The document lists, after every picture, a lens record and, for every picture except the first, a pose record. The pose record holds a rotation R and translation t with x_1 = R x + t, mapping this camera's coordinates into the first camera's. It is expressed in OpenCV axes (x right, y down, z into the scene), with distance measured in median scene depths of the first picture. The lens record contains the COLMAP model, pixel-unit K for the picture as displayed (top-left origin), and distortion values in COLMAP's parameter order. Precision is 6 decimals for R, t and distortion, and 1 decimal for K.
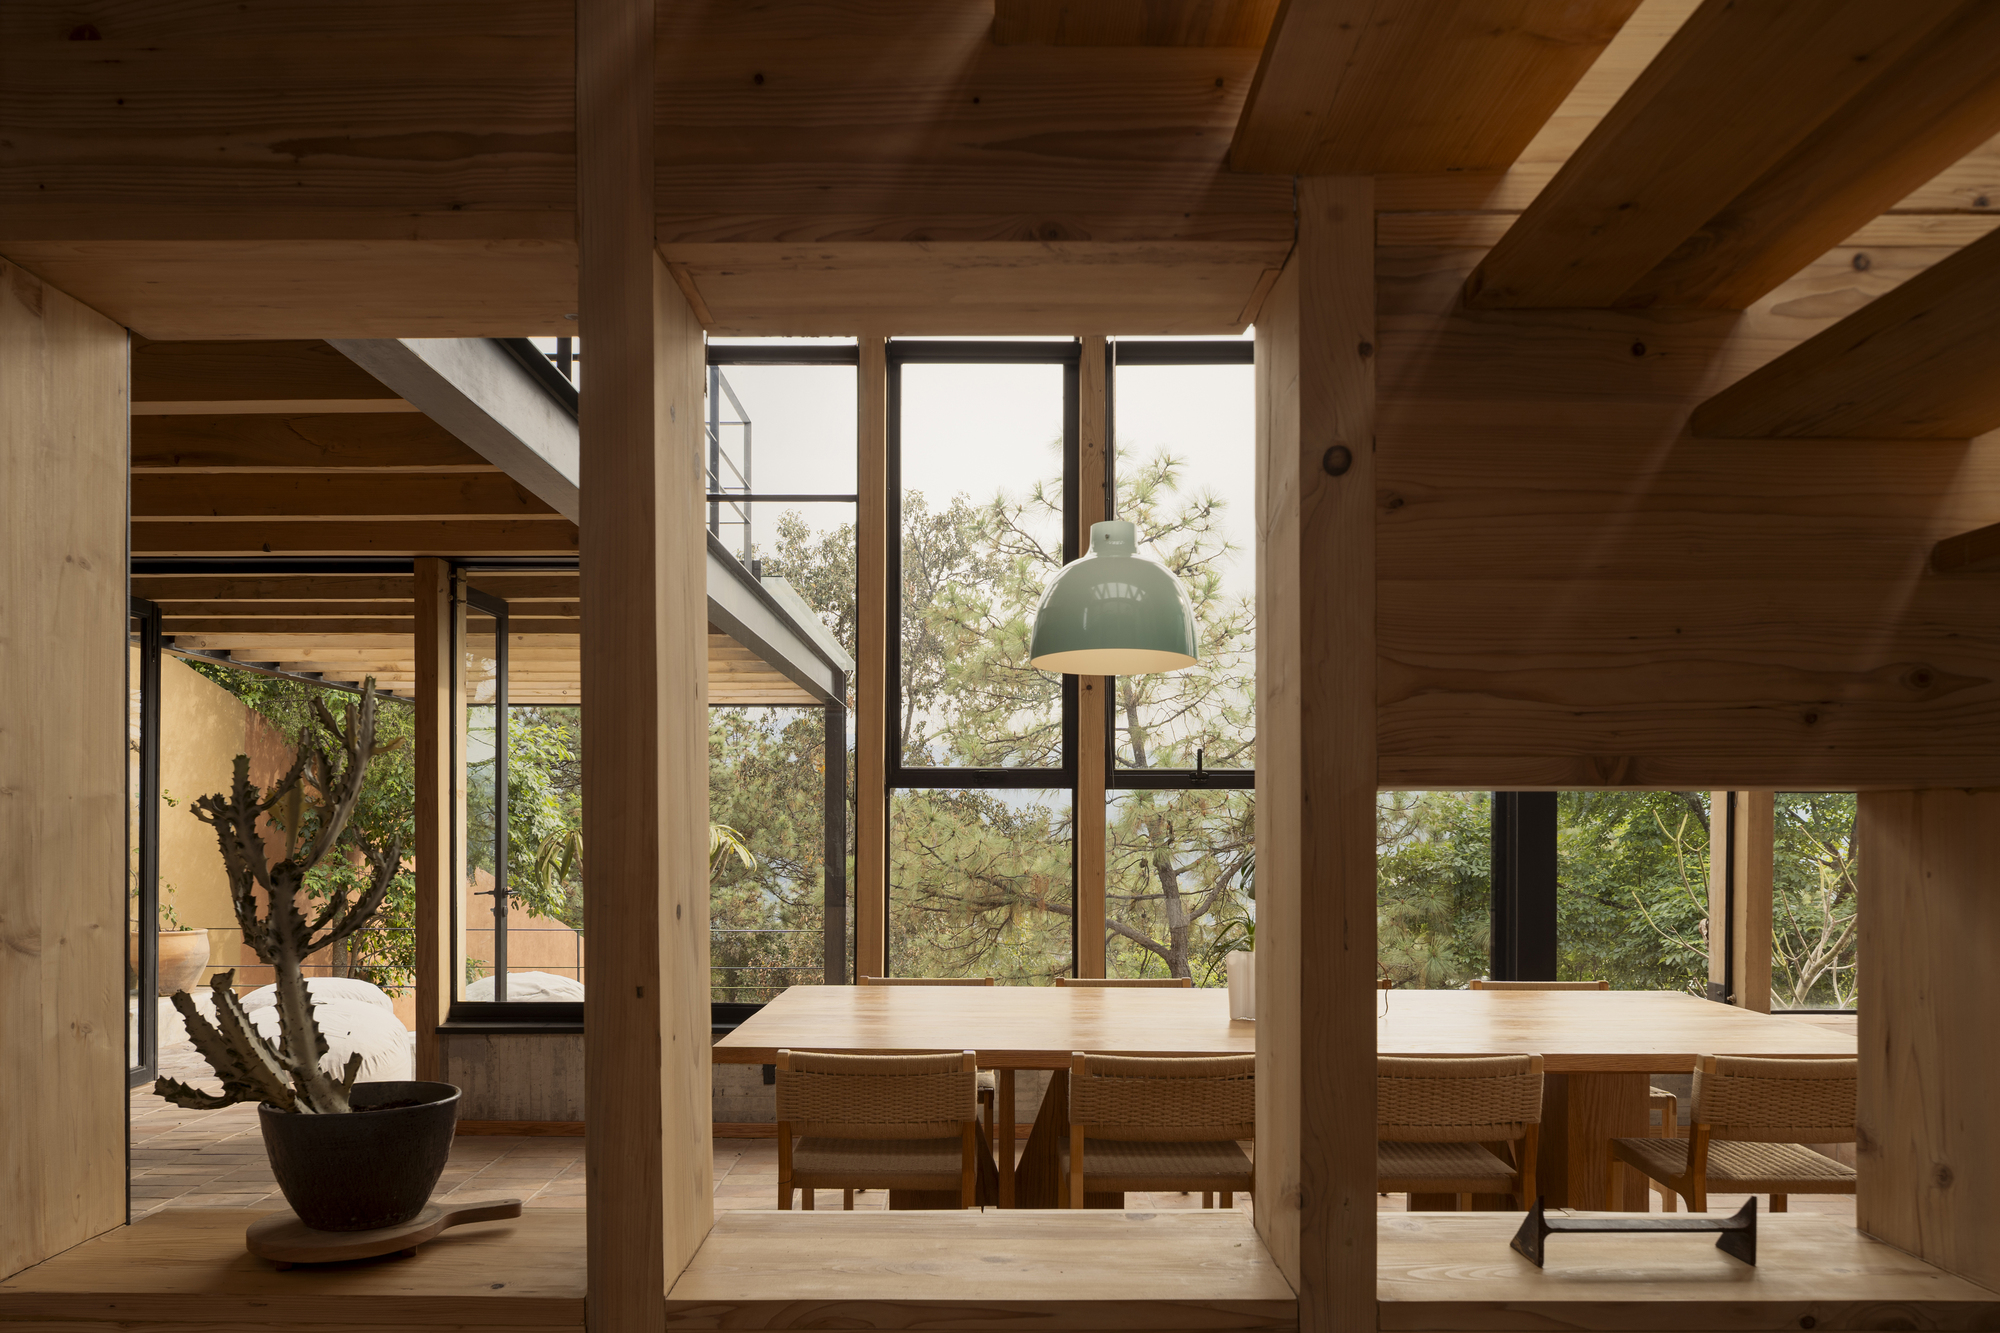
lens RADIAL K [[1499.9, 0, 1001.7], [0, 1499.9, 701.8], [0, 0, 1]] dist [-0.005299, -0.000220]
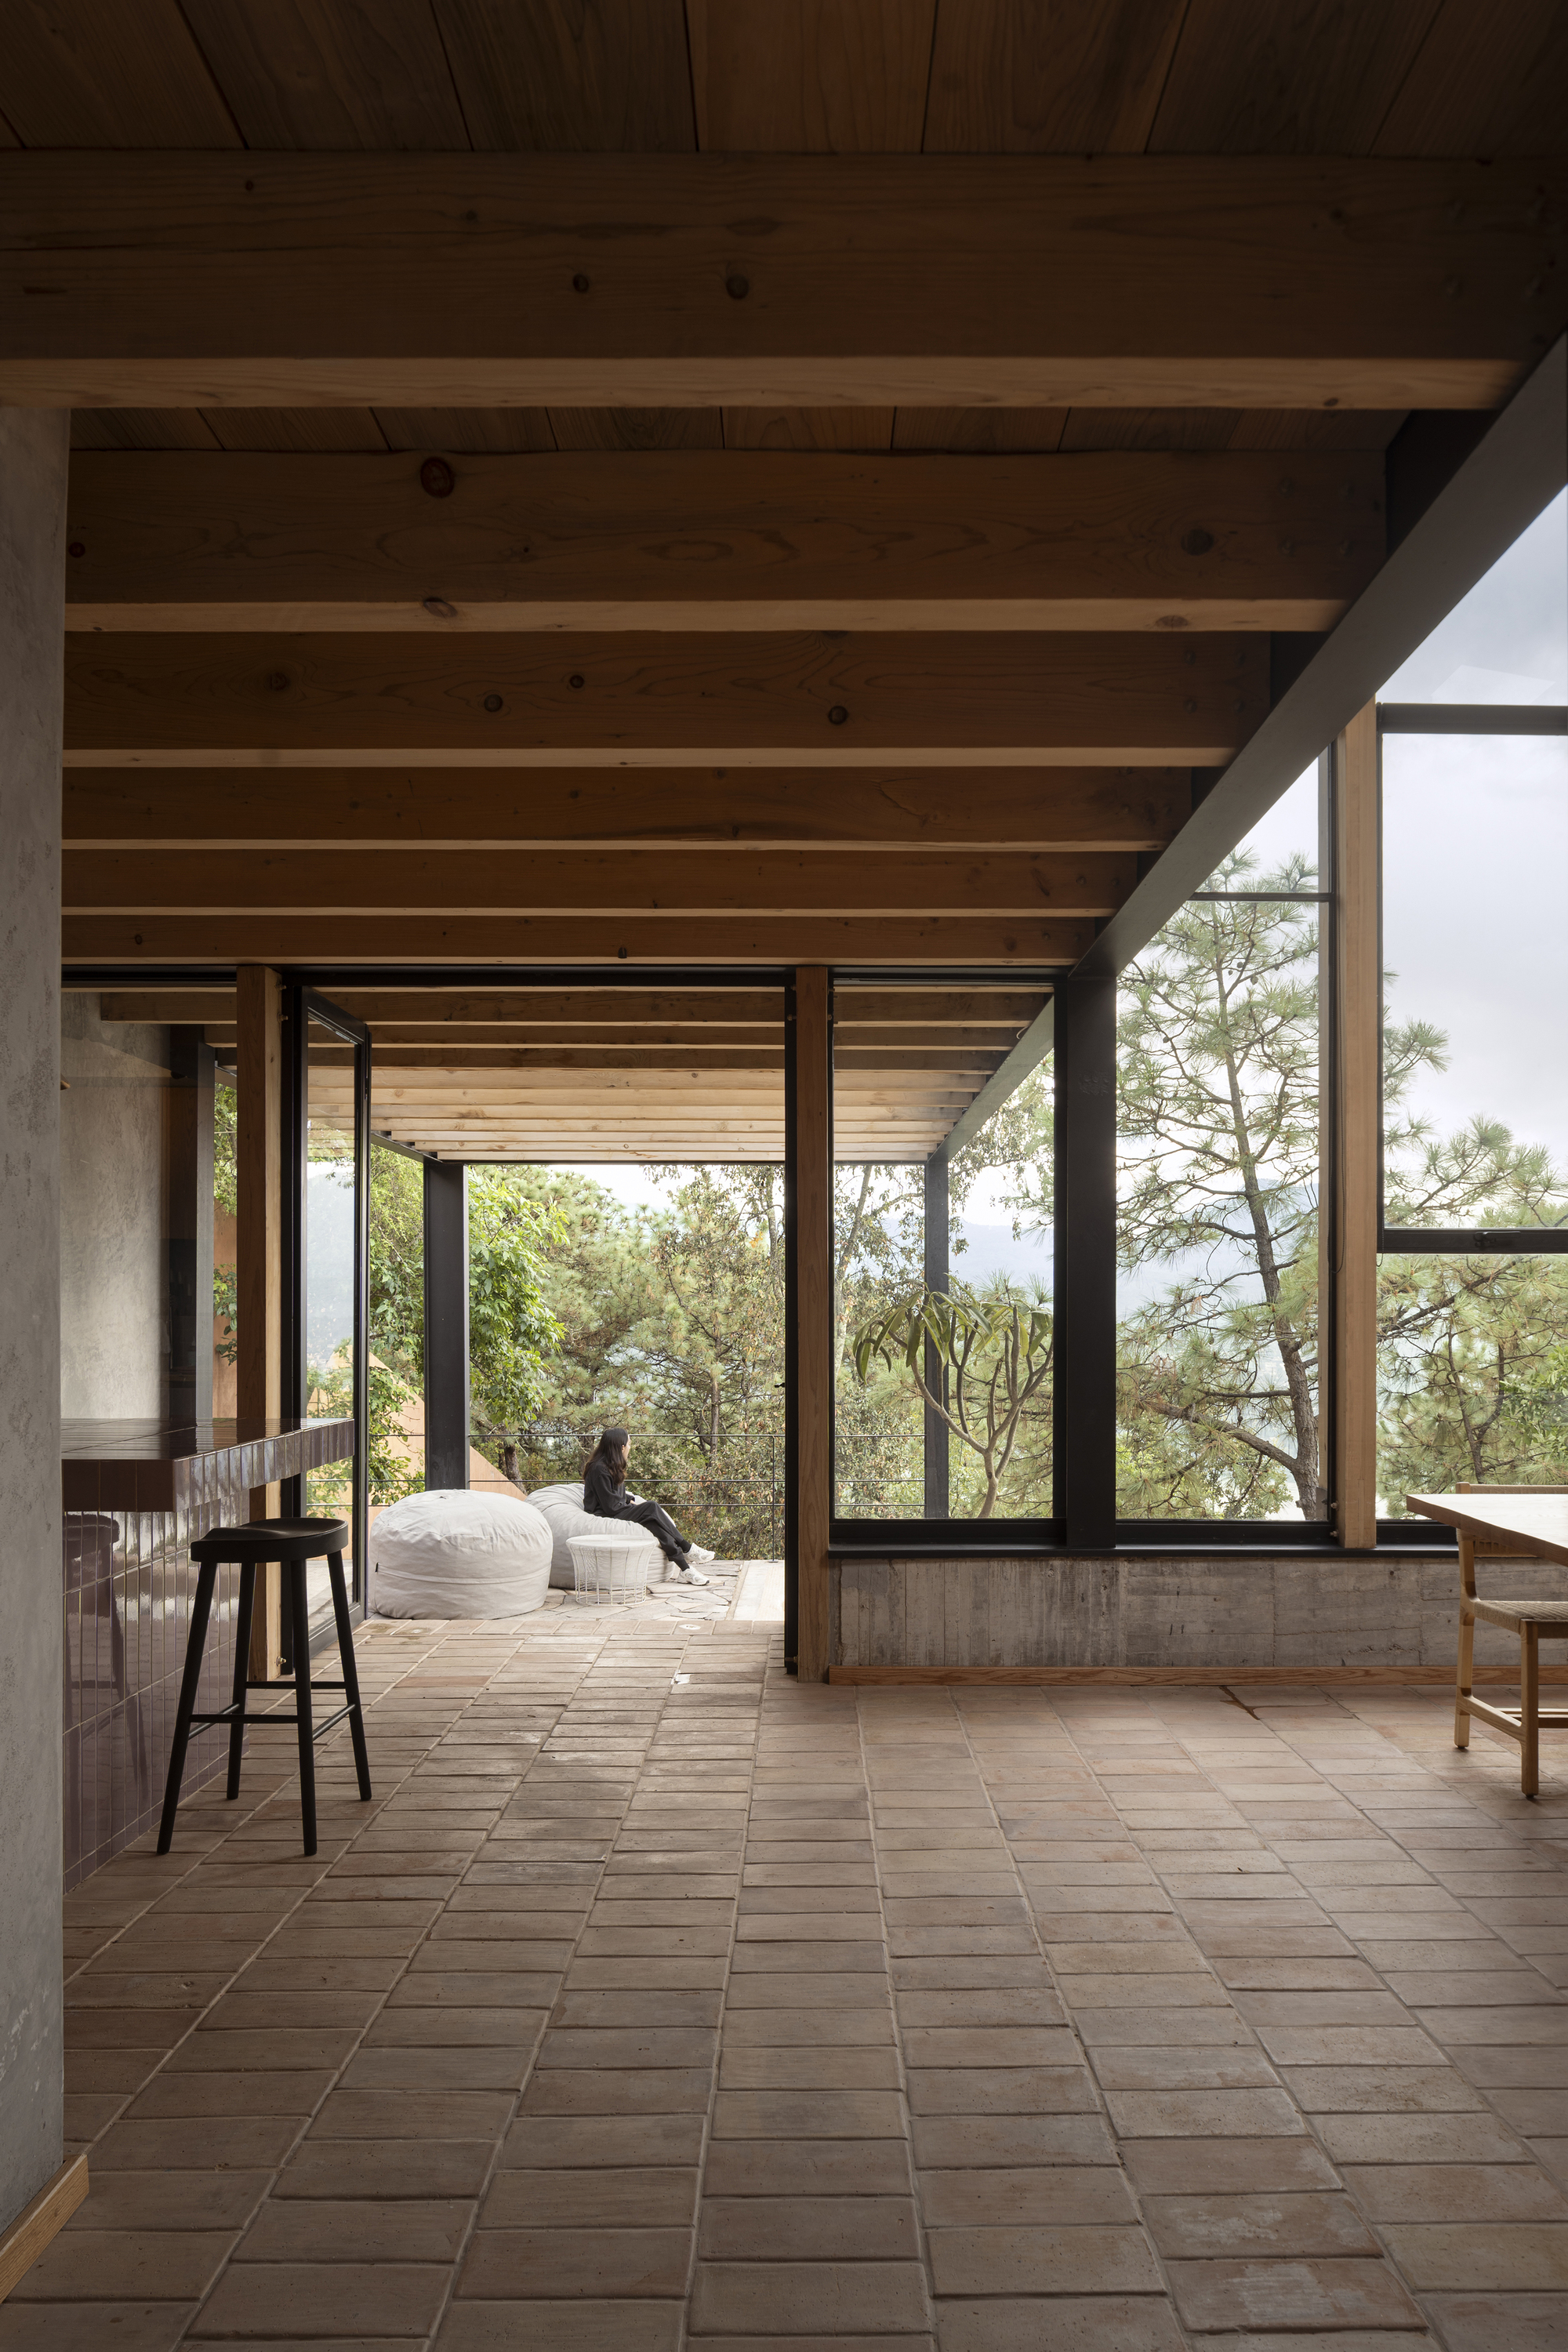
lens RADIAL K [[1763.9, 0, 784.0], [0, 1763.9, 1176.0], [0, 0, 1]] dist [-0.005299, -0.000220]
pose [[0.999441, 0.002523, 0.033337, -0.433045], [-0.002588, 0.999995, 0.001909, 0.014172], [-0.033332, -0.001995, 0.999442, 0.054951]]
